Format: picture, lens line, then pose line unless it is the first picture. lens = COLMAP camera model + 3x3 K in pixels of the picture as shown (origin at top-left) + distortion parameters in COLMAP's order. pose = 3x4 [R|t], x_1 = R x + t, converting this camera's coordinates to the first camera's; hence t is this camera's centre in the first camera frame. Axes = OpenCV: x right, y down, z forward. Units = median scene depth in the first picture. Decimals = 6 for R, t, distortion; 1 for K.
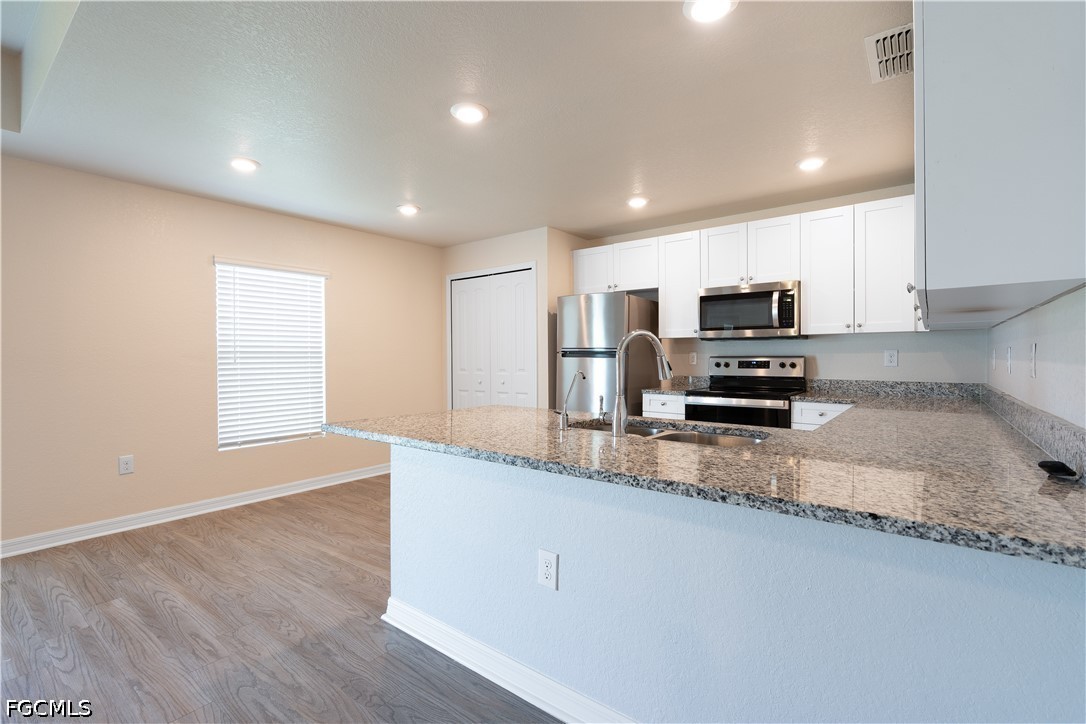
lens RADIAL K [[493.6, 0, 538.7], [0, 493.6, 359.3], [0, 0, 1]] dist [-0.001244, 0.000196]
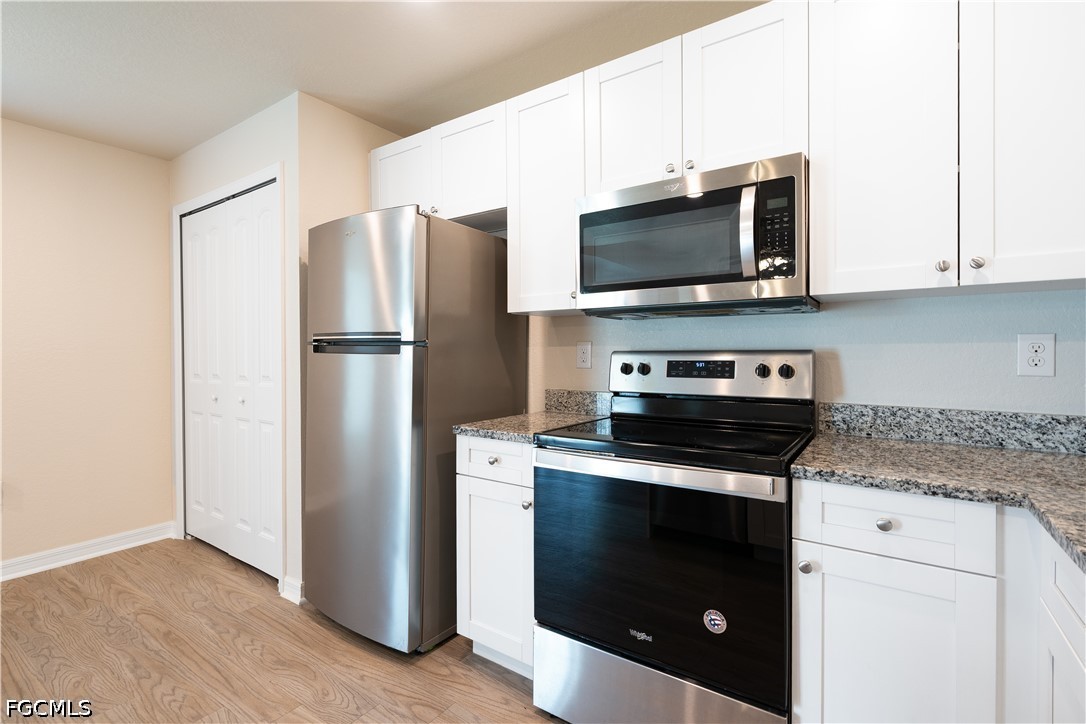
lens RADIAL K [[498.7, 0, 538.7], [0, 498.7, 355.5], [0, 0, 1]] dist [-0.000484, 0.000198]
pose [[0.998140, -0.000255, 0.060956, 0.276628], [0.000341, 0.999999, -0.001399, -0.001324], [-0.060955, 0.001417, 0.998139, 0.586841]]
